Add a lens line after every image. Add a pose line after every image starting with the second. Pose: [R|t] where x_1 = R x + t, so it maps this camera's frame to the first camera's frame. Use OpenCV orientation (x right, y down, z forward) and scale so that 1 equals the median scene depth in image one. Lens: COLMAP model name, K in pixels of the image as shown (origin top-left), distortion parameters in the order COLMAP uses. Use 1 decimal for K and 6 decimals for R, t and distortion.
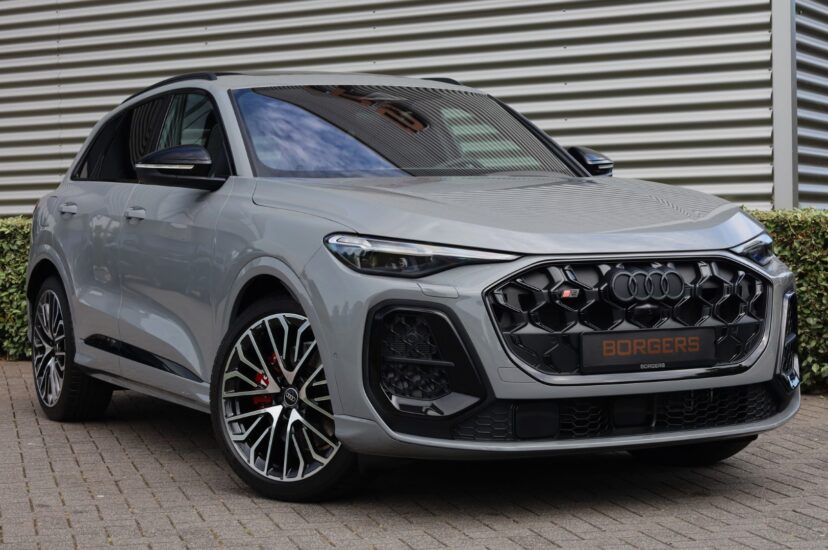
lens RADIAL K [[1810.9, 0, 413.0], [0, 1810.9, 276.1], [0, 0, 1]] dist [0.347743, 0.000000]
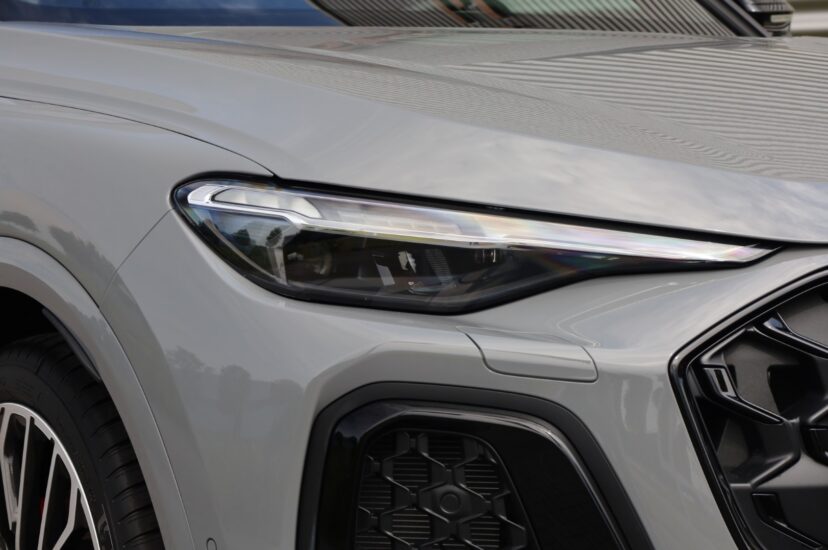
lens RADIAL K [[2446.3, 0, 413.9], [0, 2446.3, 275.0], [0, 0, 1]] dist [0.062715, 0.000000]
pose [[0.996303, 0.003626, 0.085831, -0.044395], [-0.005855, 0.999652, 0.025726, -0.017545], [-0.085708, -0.026133, 0.995977, 0.550890]]
